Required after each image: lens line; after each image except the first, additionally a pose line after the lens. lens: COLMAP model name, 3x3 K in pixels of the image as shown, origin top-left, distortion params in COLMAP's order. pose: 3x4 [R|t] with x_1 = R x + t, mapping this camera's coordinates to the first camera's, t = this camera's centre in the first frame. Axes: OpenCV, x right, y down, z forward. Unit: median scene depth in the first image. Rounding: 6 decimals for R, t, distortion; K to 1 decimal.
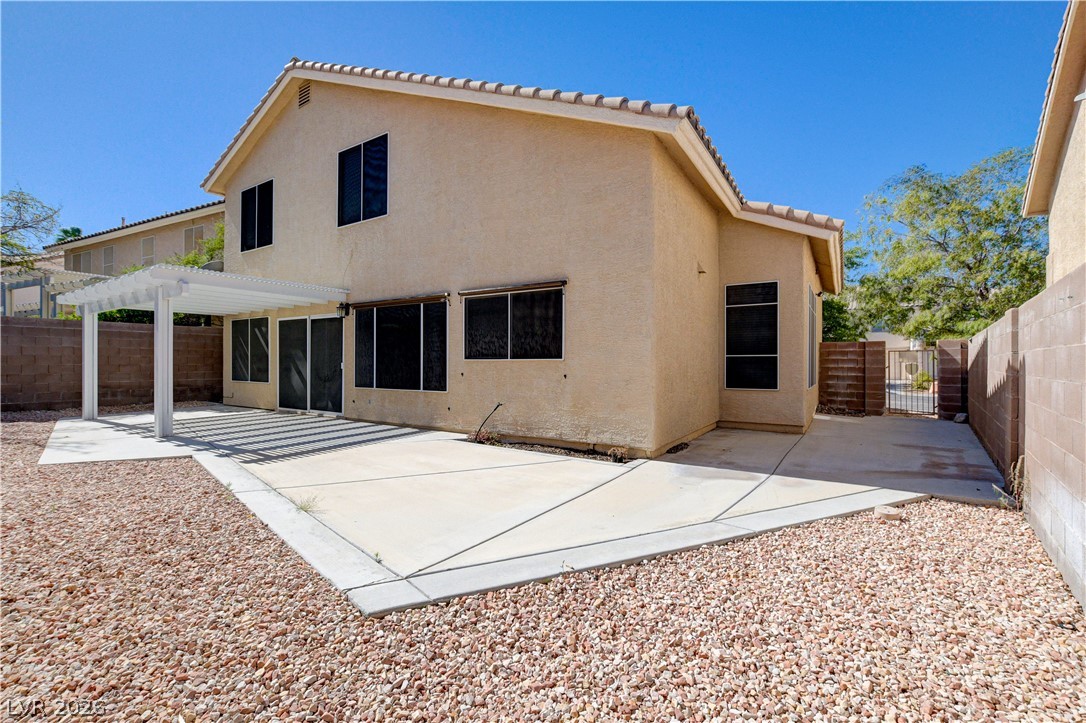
lens RADIAL K [[479.1, 0, 541.9], [0, 479.1, 359.1], [0, 0, 1]] dist [-0.017275, 0.002900]
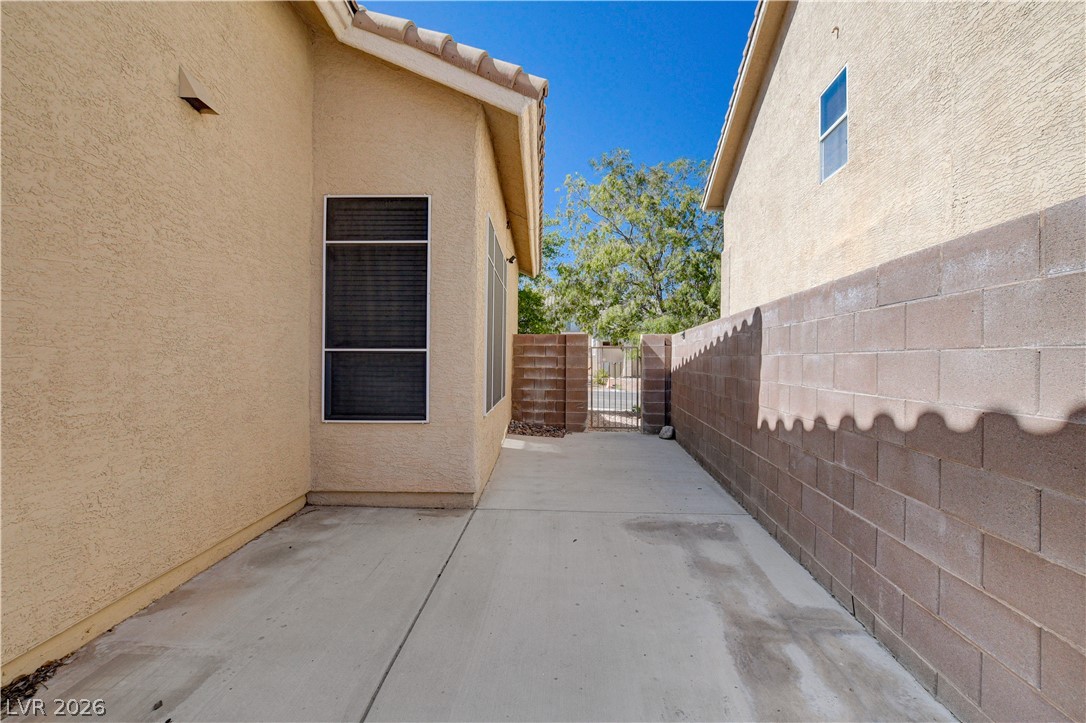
lens RADIAL K [[479.1, 0, 542.1], [0, 479.1, 359.8], [0, 0, 1]] dist [-0.017275, 0.002900]
pose [[0.841941, 0.002528, 0.539564, 0.237157], [-0.006893, 0.999958, 0.006070, -0.001118], [-0.539525, -0.008830, 0.841923, 0.378997]]
